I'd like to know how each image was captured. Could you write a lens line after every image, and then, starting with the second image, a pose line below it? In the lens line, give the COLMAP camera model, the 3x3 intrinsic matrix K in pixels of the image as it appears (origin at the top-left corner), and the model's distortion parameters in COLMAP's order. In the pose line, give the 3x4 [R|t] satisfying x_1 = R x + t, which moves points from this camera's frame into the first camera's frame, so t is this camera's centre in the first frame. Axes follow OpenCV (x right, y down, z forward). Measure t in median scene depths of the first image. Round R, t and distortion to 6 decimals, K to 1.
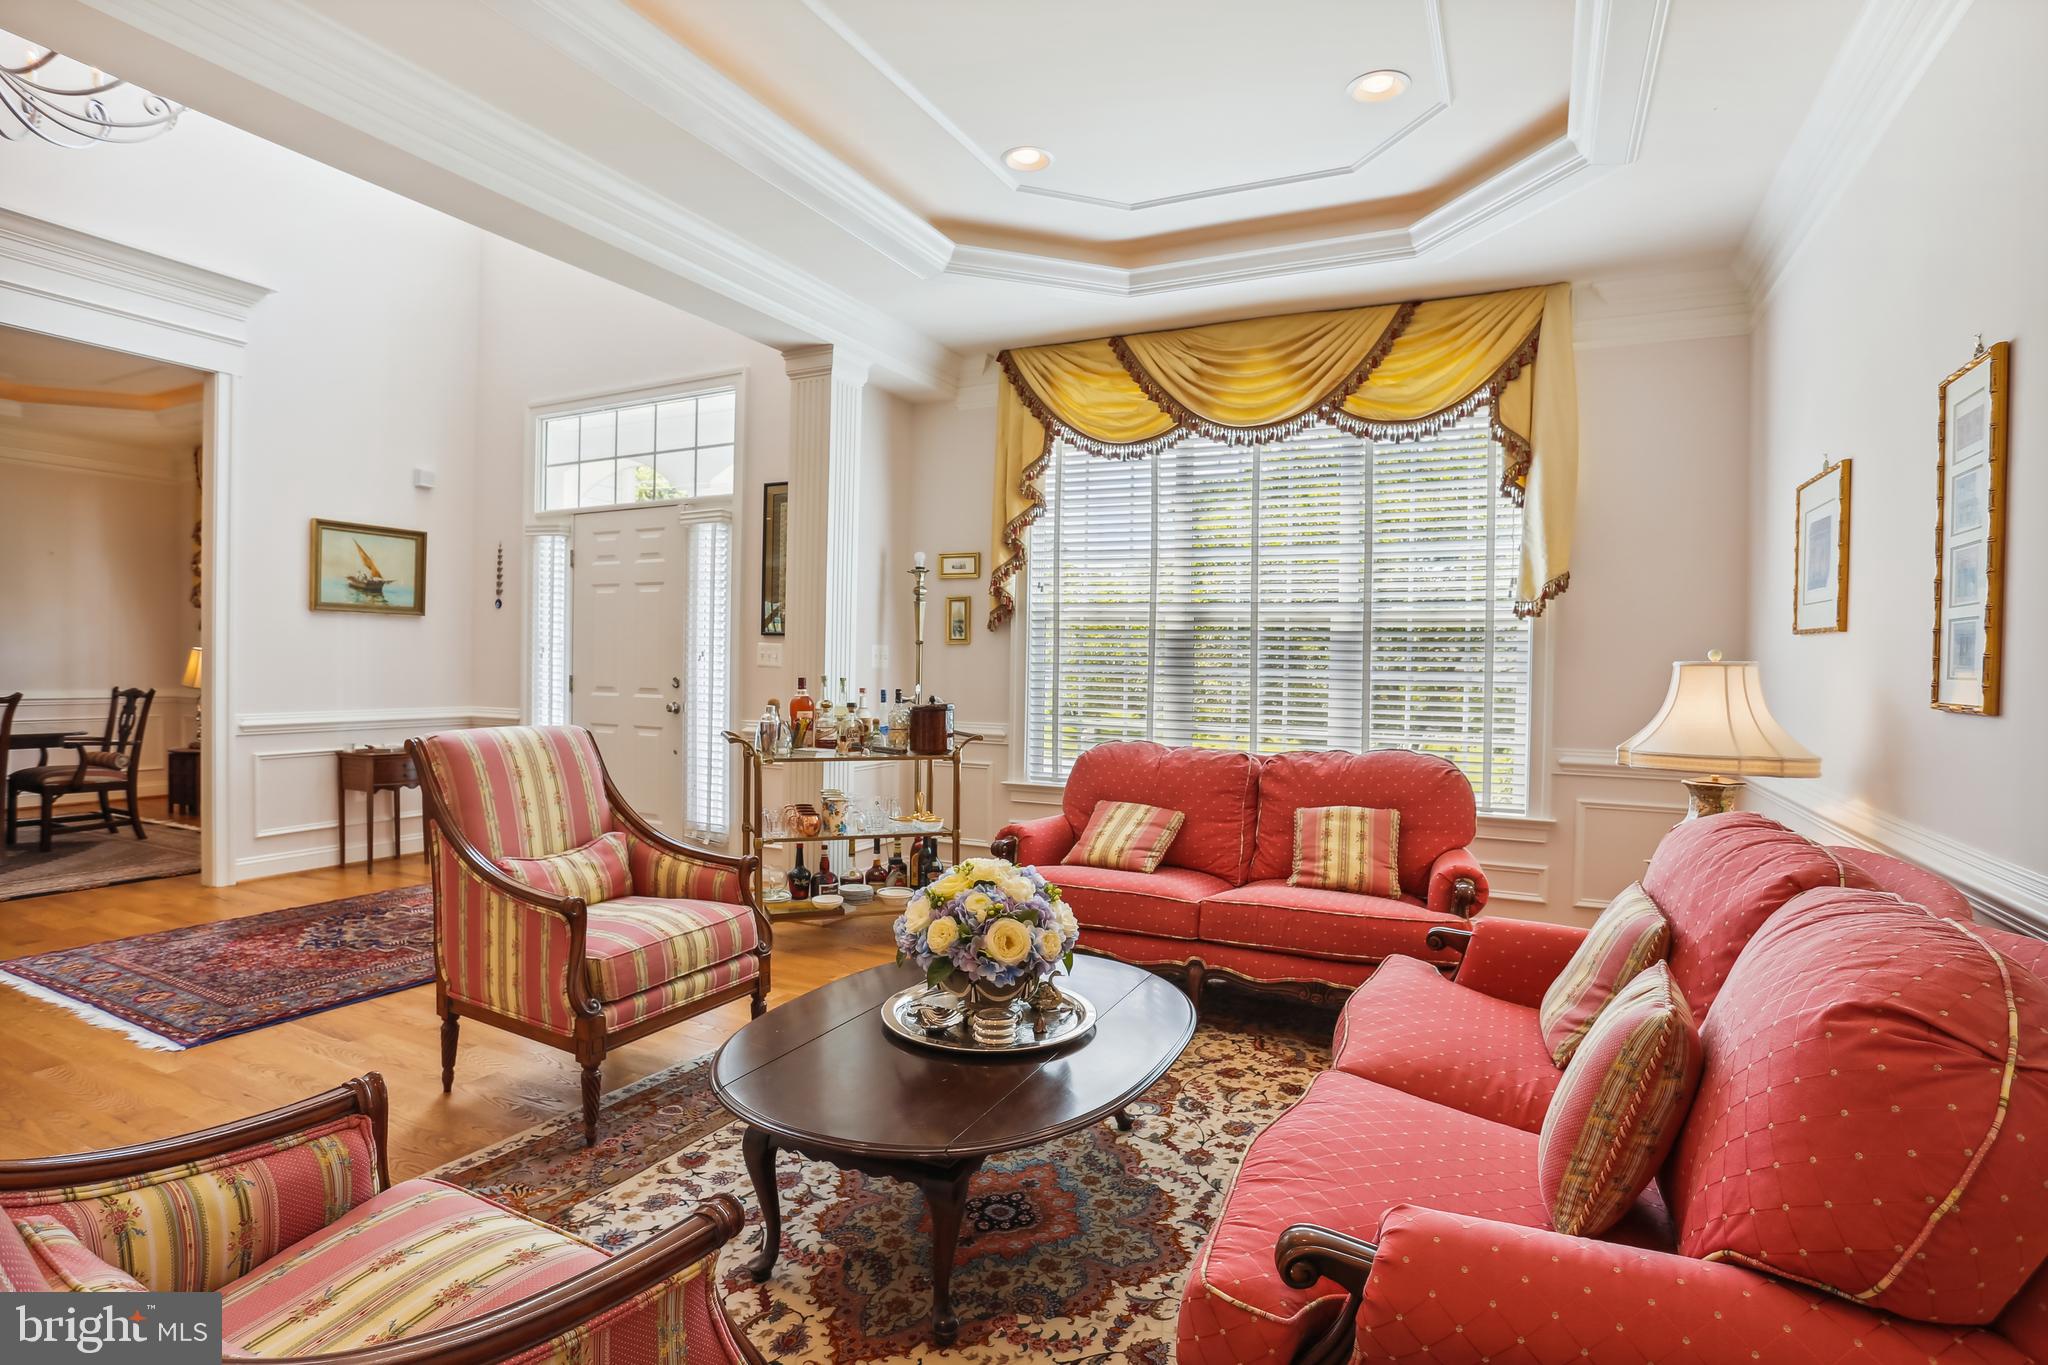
lens RADIAL K [[1046.3, 0, 1024.0], [0, 1046.3, 682.5], [0, 0, 1]] dist [-0.074370, 0.027436]
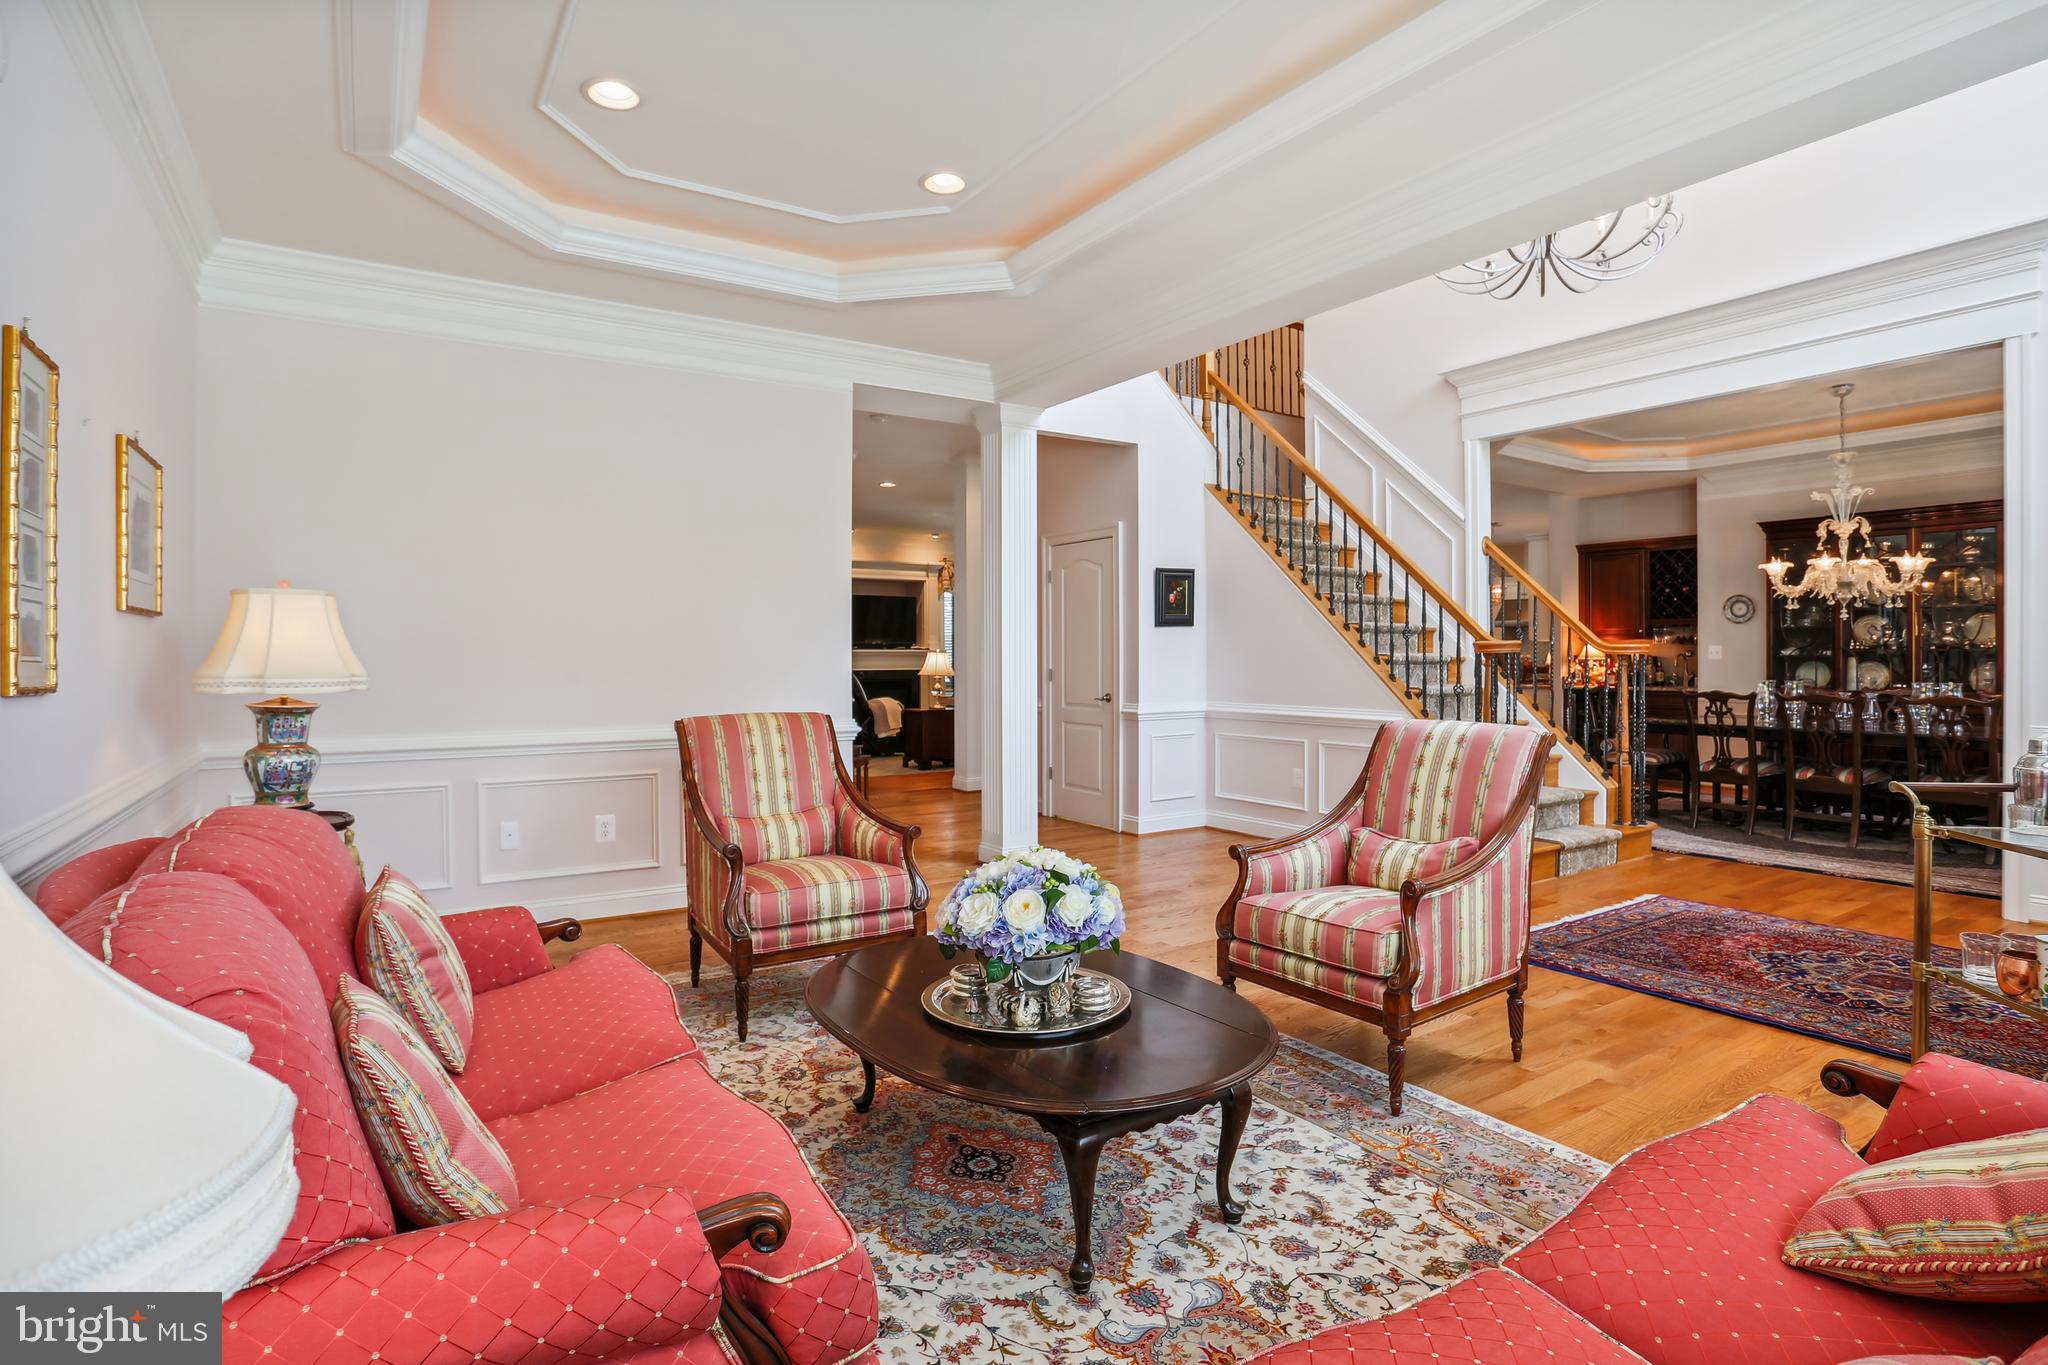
lens RADIAL K [[1024.4, 0, 1029.0], [0, 1024.4, 654.7], [0, 0, 1]] dist [-0.087464, 0.035059]
pose [[-0.509614, -0.016733, -0.860240, 0.369984], [-0.018299, 0.999796, -0.008606, -0.006214], [0.860208, 0.011356, -0.509816, 0.668727]]
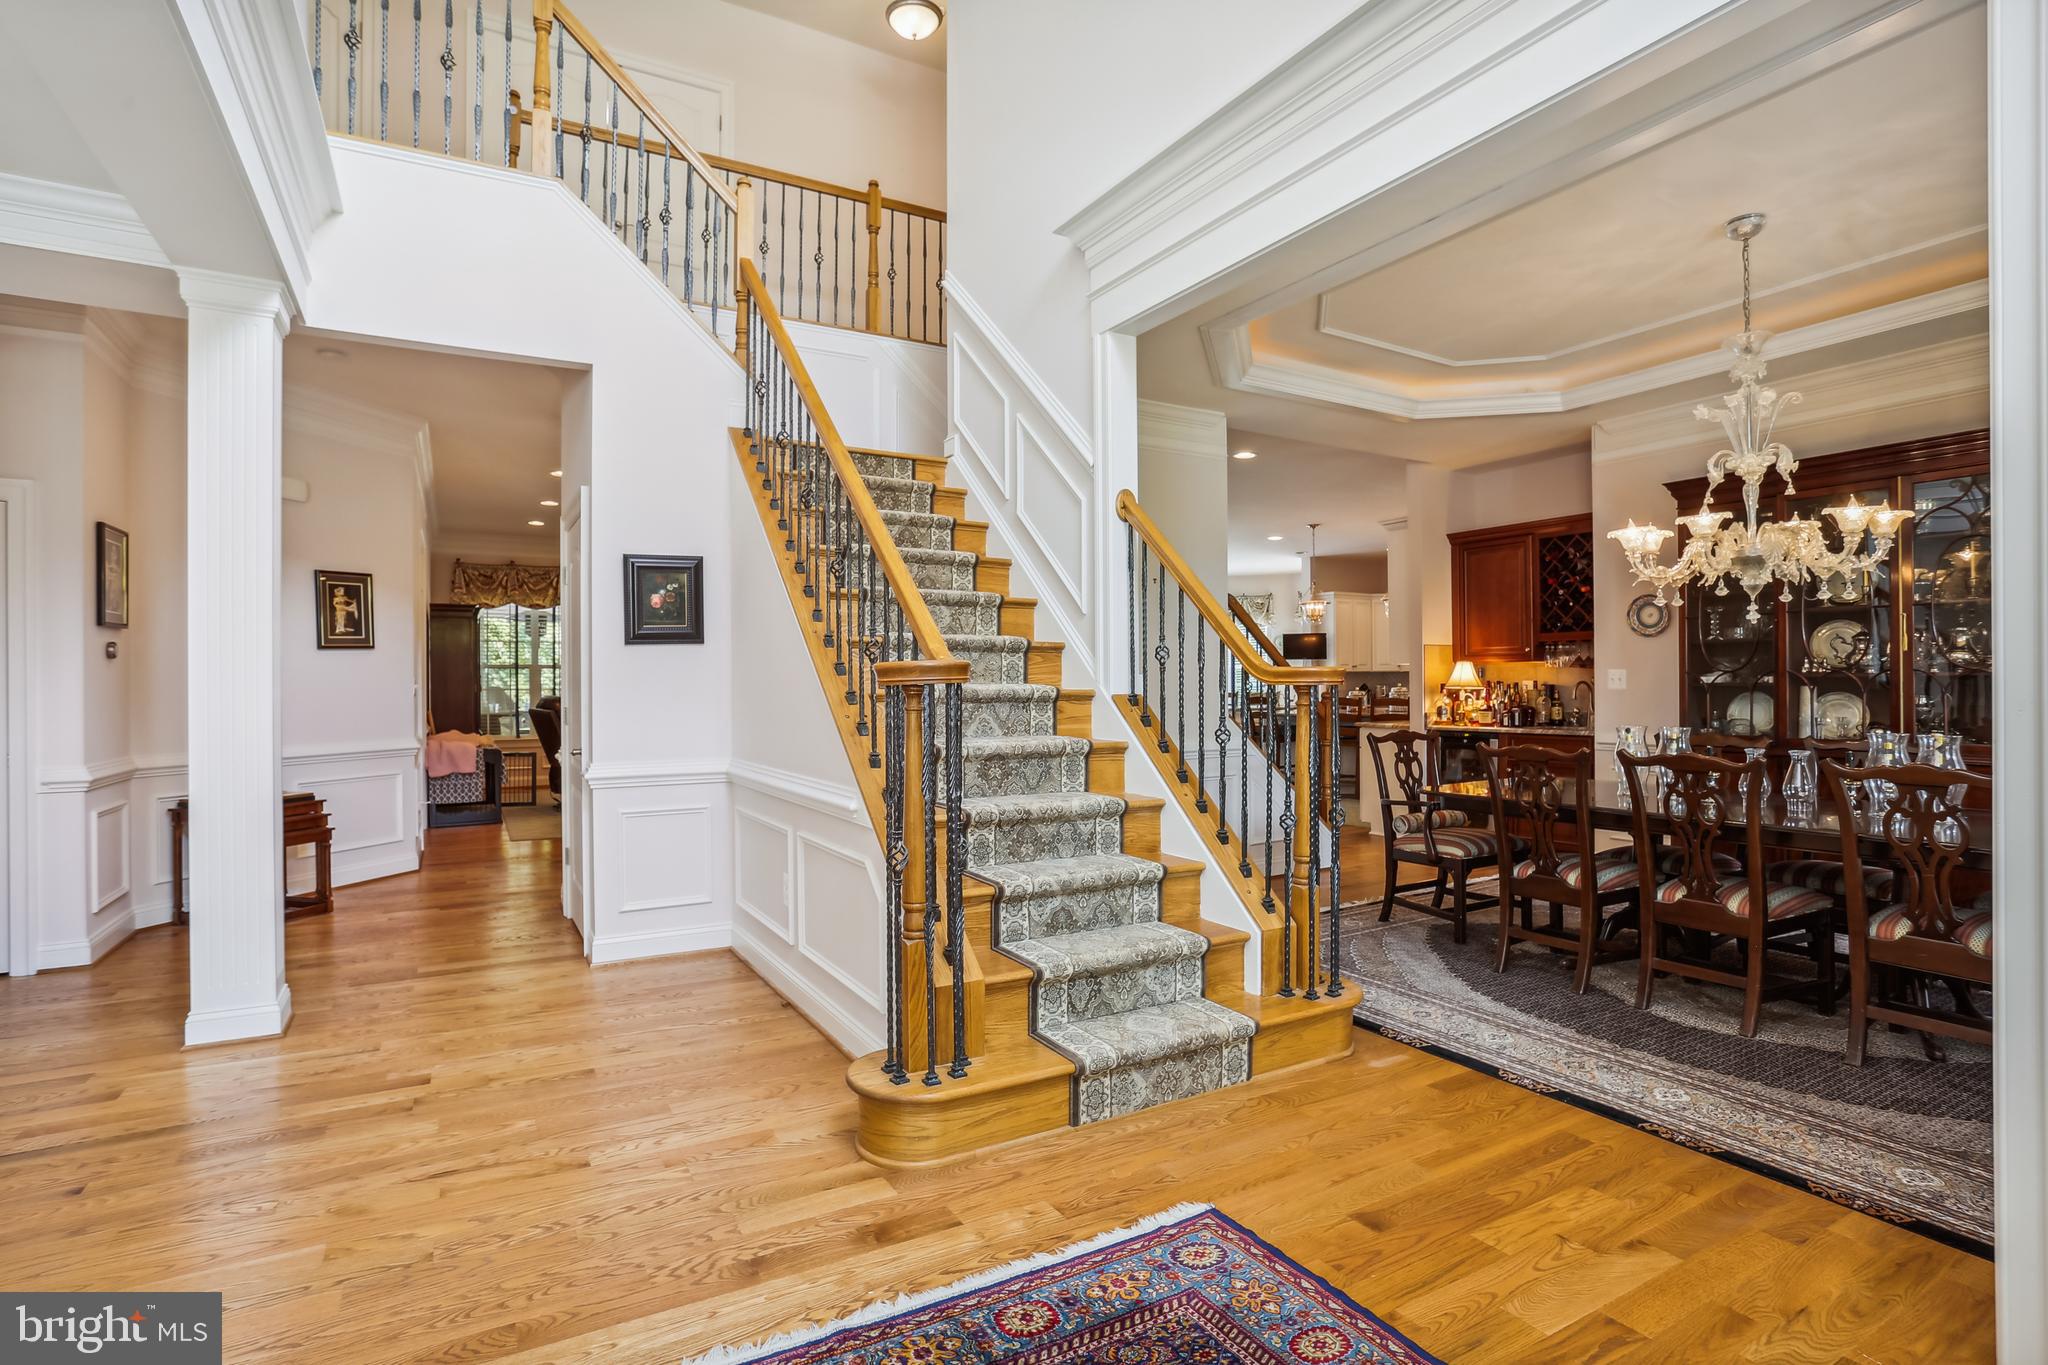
lens RADIAL K [[1005.0, 0, 1015.7], [0, 1005.0, 681.3], [0, 0, 1]] dist [-0.091190, 0.043516]
pose [[-0.561332, -0.015976, -0.827437, -0.336239], [-0.014269, 0.999852, -0.009625, -0.022473], [0.827468, 0.006404, -0.561477, 0.875469]]
